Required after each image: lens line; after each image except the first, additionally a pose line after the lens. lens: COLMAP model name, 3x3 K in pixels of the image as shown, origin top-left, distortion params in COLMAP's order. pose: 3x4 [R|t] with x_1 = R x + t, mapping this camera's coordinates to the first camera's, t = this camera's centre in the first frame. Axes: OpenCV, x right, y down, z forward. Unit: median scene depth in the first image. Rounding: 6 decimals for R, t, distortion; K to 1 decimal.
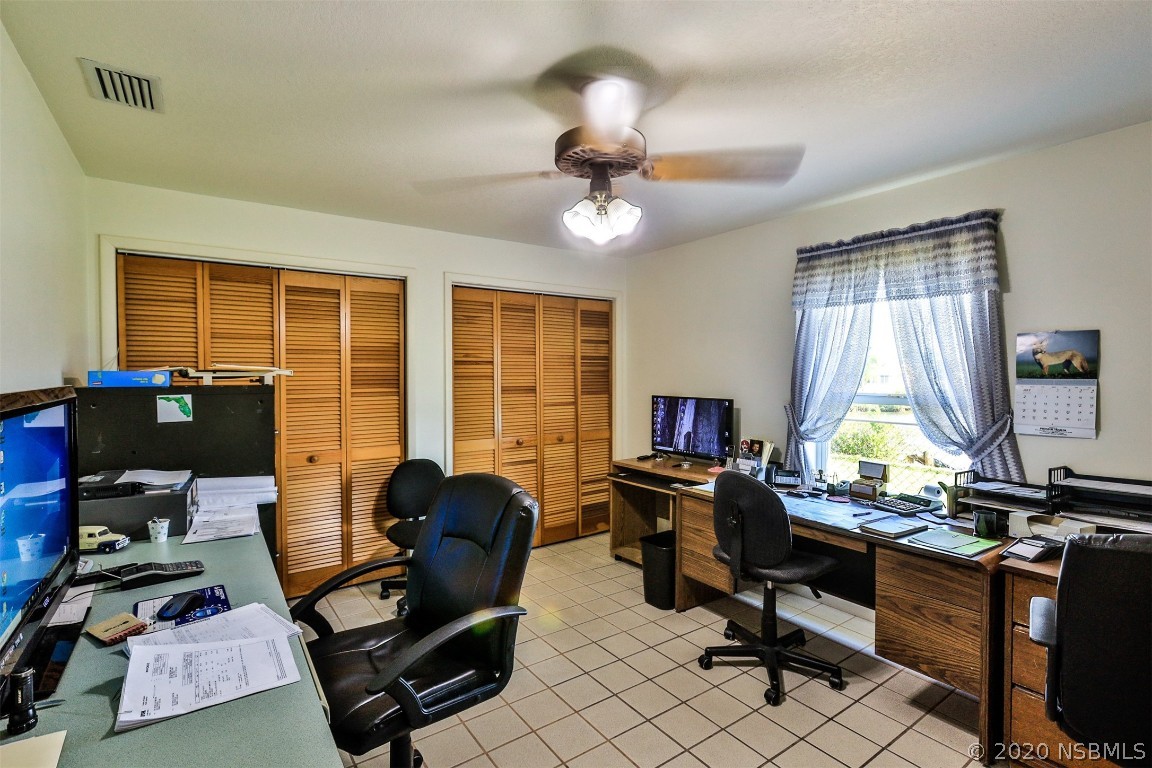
lens RADIAL K [[538.9, 0, 571.1], [0, 538.9, 376.5], [0, 0, 1]] dist [-0.003251, 0.001877]
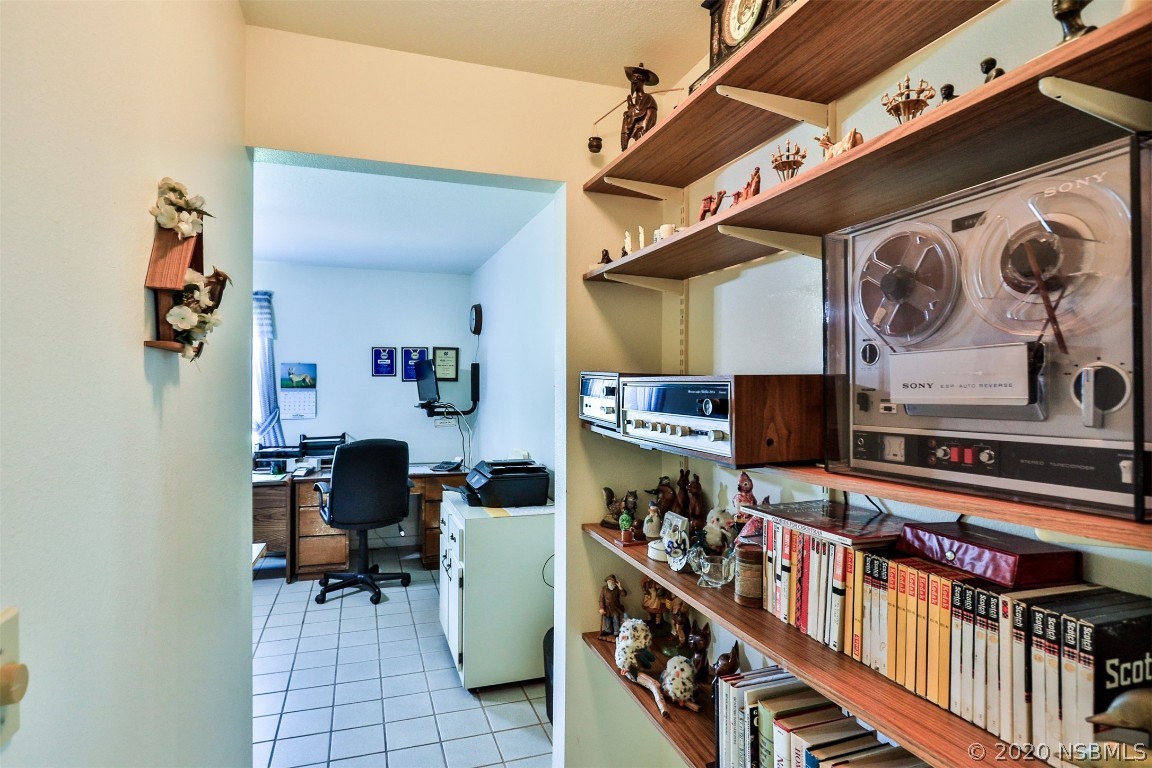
lens RADIAL K [[623.1, 0, 574.6], [0, 623.1, 385.5], [0, 0, 1]] dist [-0.002399, -0.000131]
pose [[0.270052, 0.001735, 0.962844, -0.924657], [0.010799, 0.999930, -0.004831, 0.015021], [-0.962785, 0.011703, 0.270015, -0.510937]]
